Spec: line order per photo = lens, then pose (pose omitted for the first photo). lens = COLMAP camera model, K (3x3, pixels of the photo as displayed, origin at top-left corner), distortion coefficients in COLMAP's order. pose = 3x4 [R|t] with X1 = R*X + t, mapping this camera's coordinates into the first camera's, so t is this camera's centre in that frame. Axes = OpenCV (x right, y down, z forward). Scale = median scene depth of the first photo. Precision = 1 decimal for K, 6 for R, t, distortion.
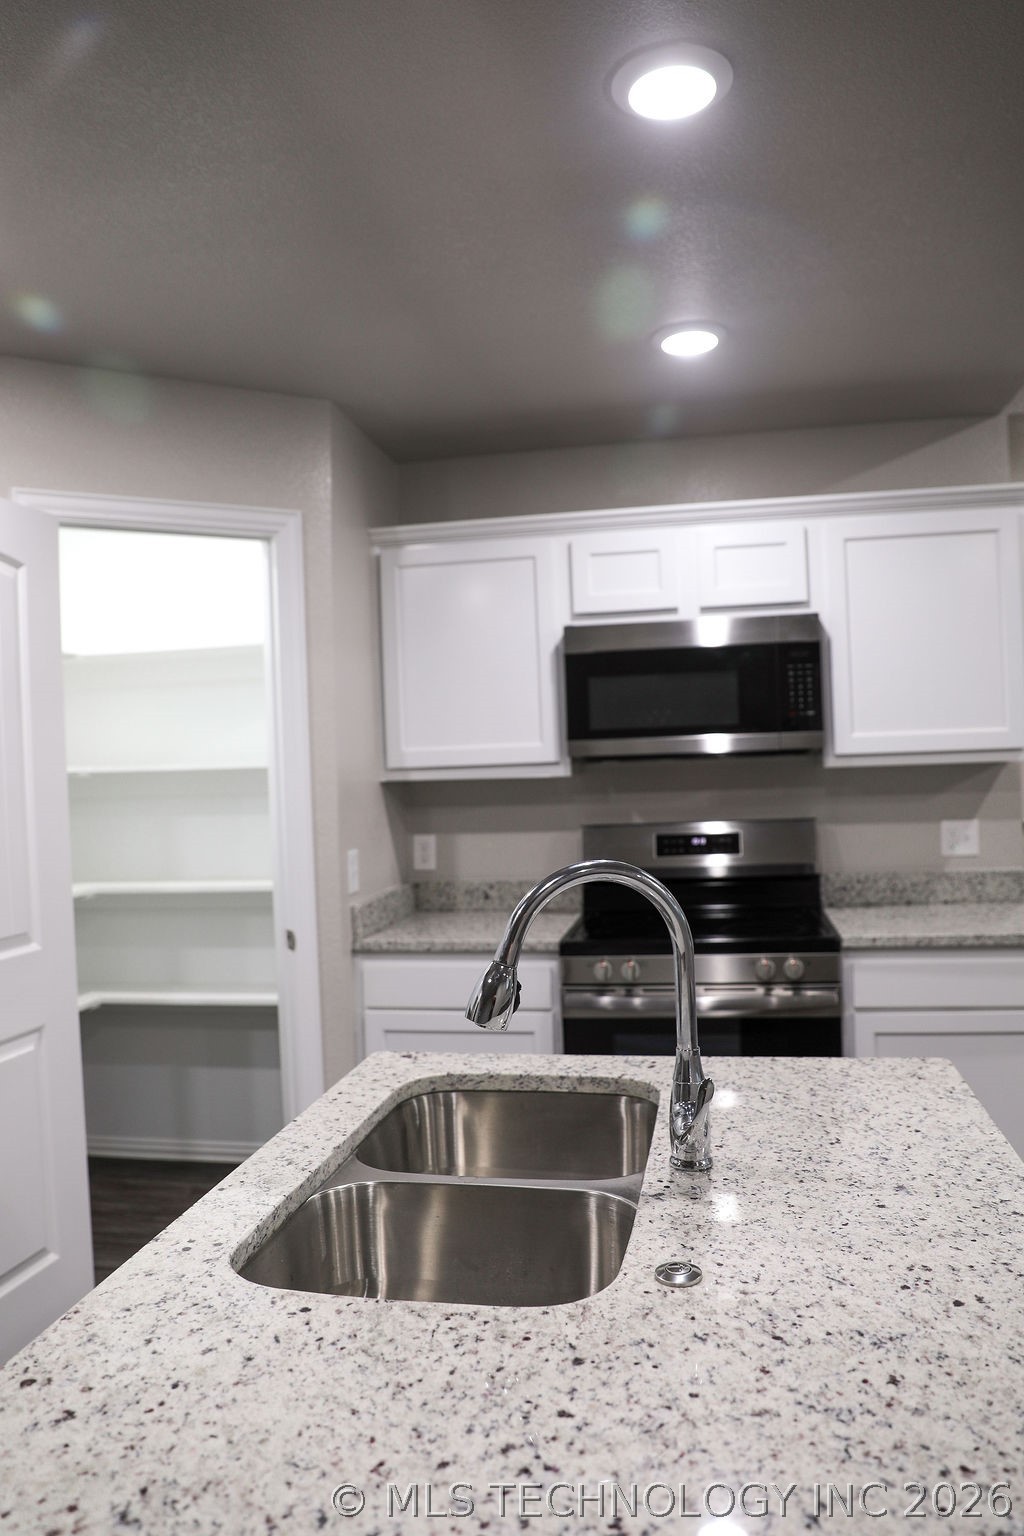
lens RADIAL K [[1169.9, 0, 512.0], [0, 1169.9, 768.0], [0, 0, 1]] dist [-0.104481, 0.084475]
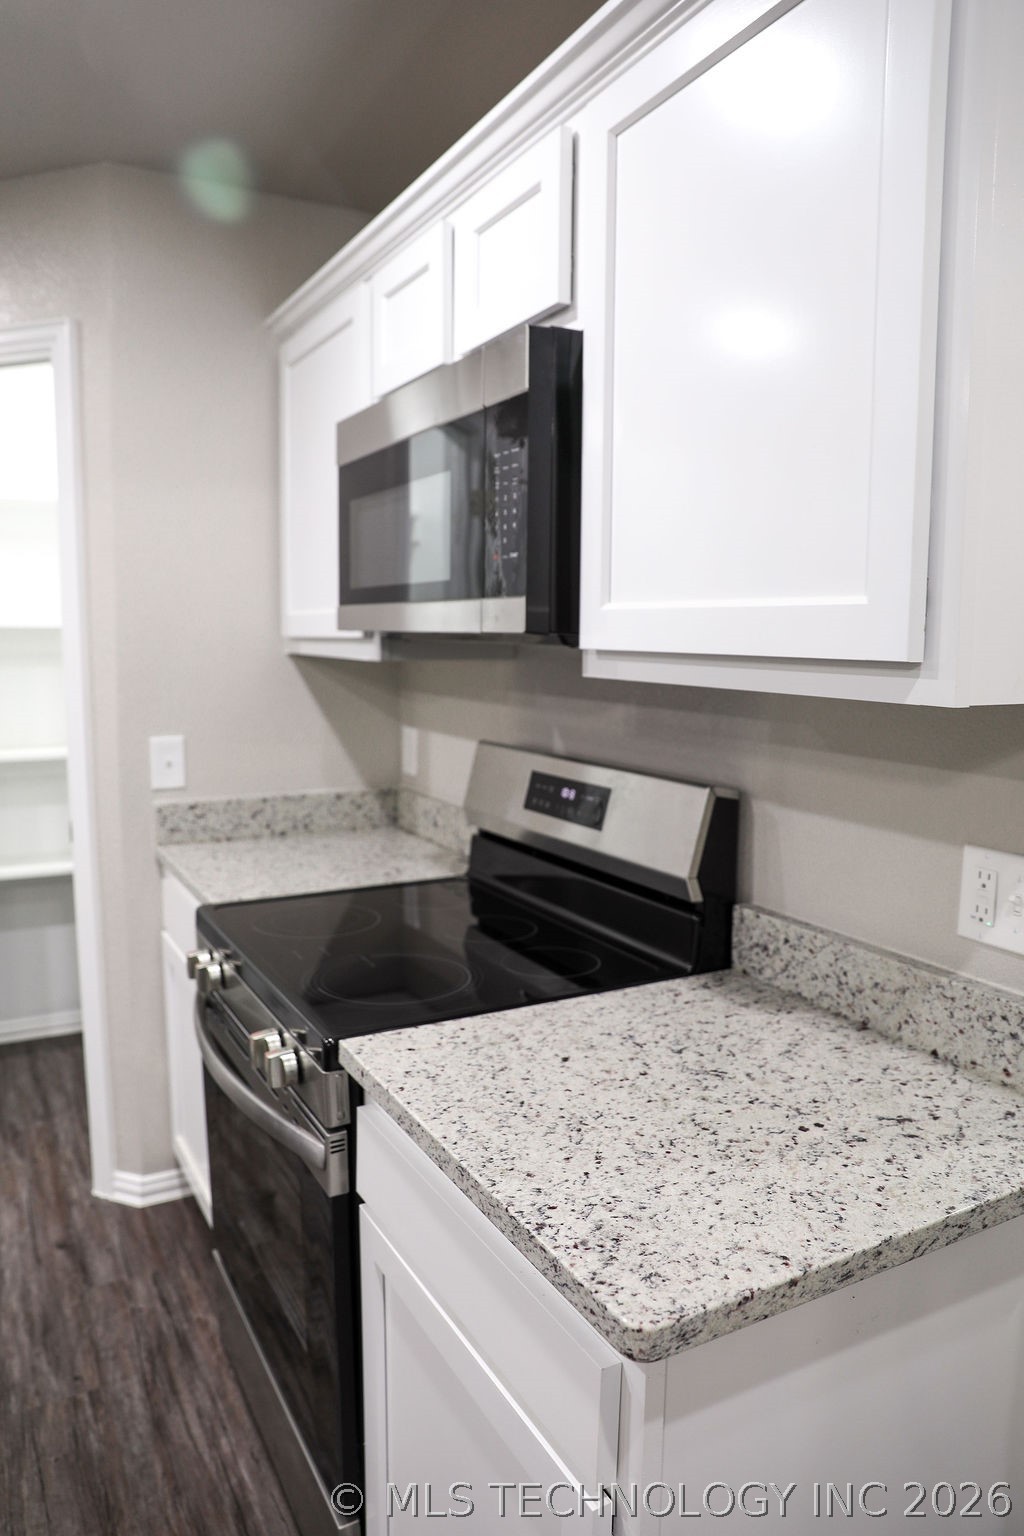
lens RADIAL K [[1169.9, 0, 512.0], [0, 1169.9, 768.0], [0, 0, 1]] dist [-0.104481, 0.084475]
pose [[0.546597, 0.141143, -0.825415, 0.599513], [-0.034362, 0.988643, 0.146300, -0.028198], [0.836691, -0.051604, 0.545239, 0.679099]]
